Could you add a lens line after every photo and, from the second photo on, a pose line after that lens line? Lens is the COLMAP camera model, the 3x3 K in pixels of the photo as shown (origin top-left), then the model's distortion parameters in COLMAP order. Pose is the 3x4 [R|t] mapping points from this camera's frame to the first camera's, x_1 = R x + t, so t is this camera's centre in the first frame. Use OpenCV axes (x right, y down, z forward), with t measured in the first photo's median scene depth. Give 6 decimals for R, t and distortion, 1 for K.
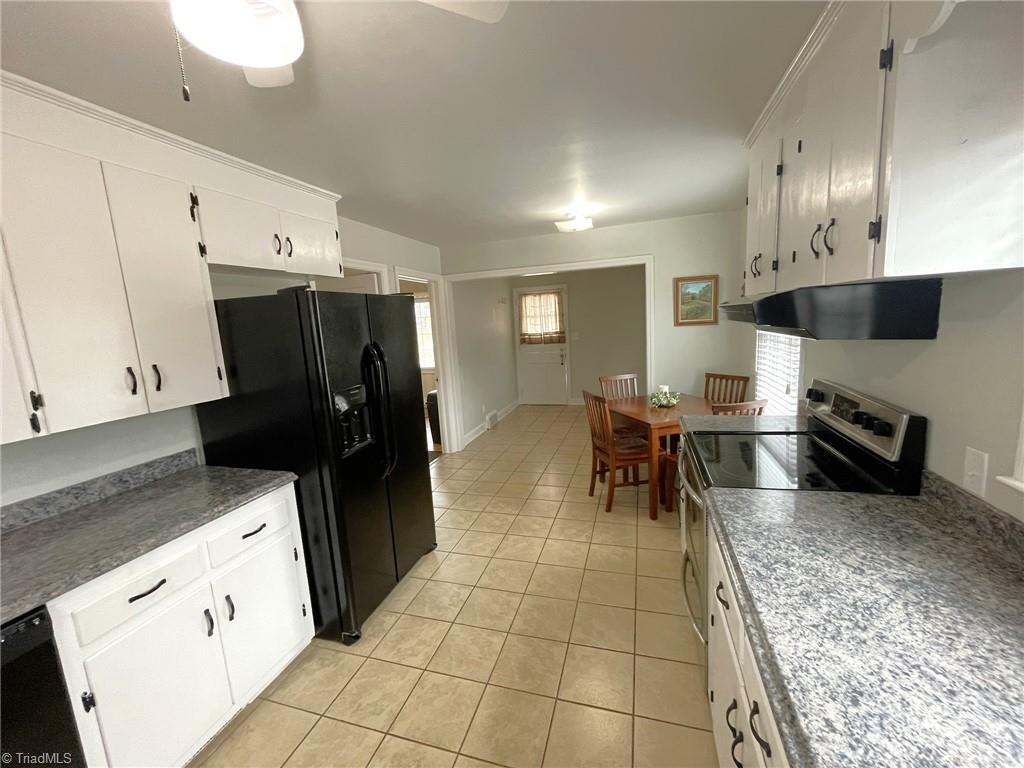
lens RADIAL K [[416.1, 0, 510.3], [0, 416.1, 380.2], [0, 0, 1]] dist [-0.002890, -0.000142]
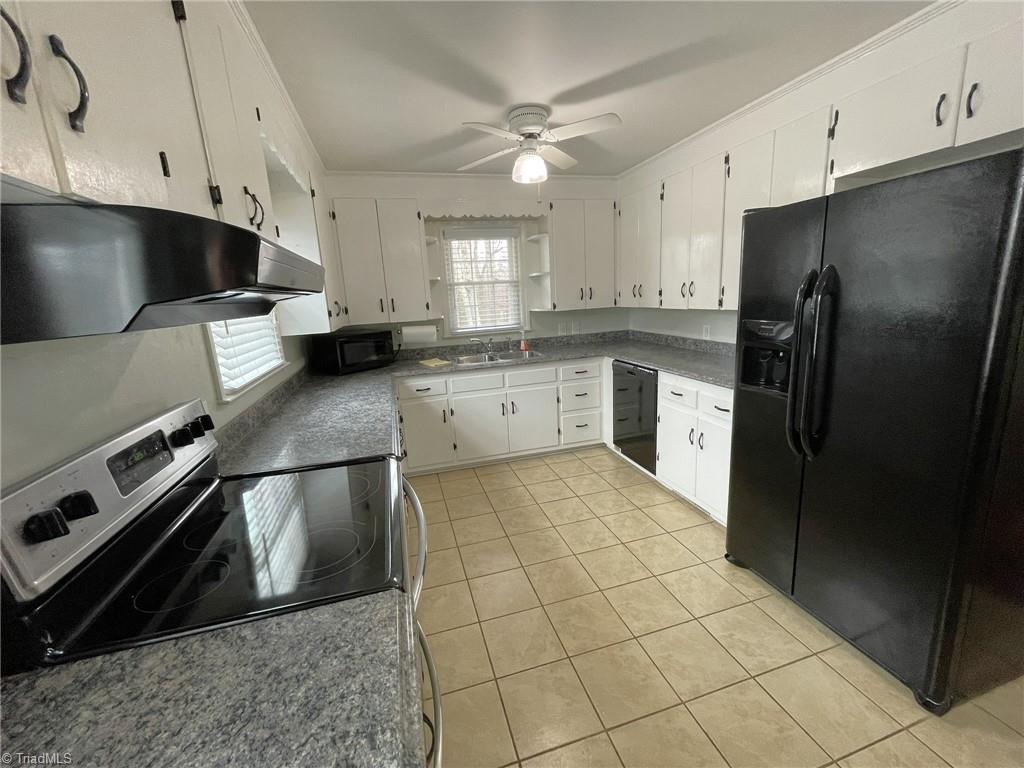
lens RADIAL K [[416.1, 0, 511.0], [0, 416.1, 382.0], [0, 0, 1]] dist [-0.002890, -0.000142]
pose [[-0.828135, 0.218797, -0.516063, 0.683561], [0.023163, 0.933242, 0.358500, -0.237777], [0.560050, 0.284933, -0.777918, 1.779420]]
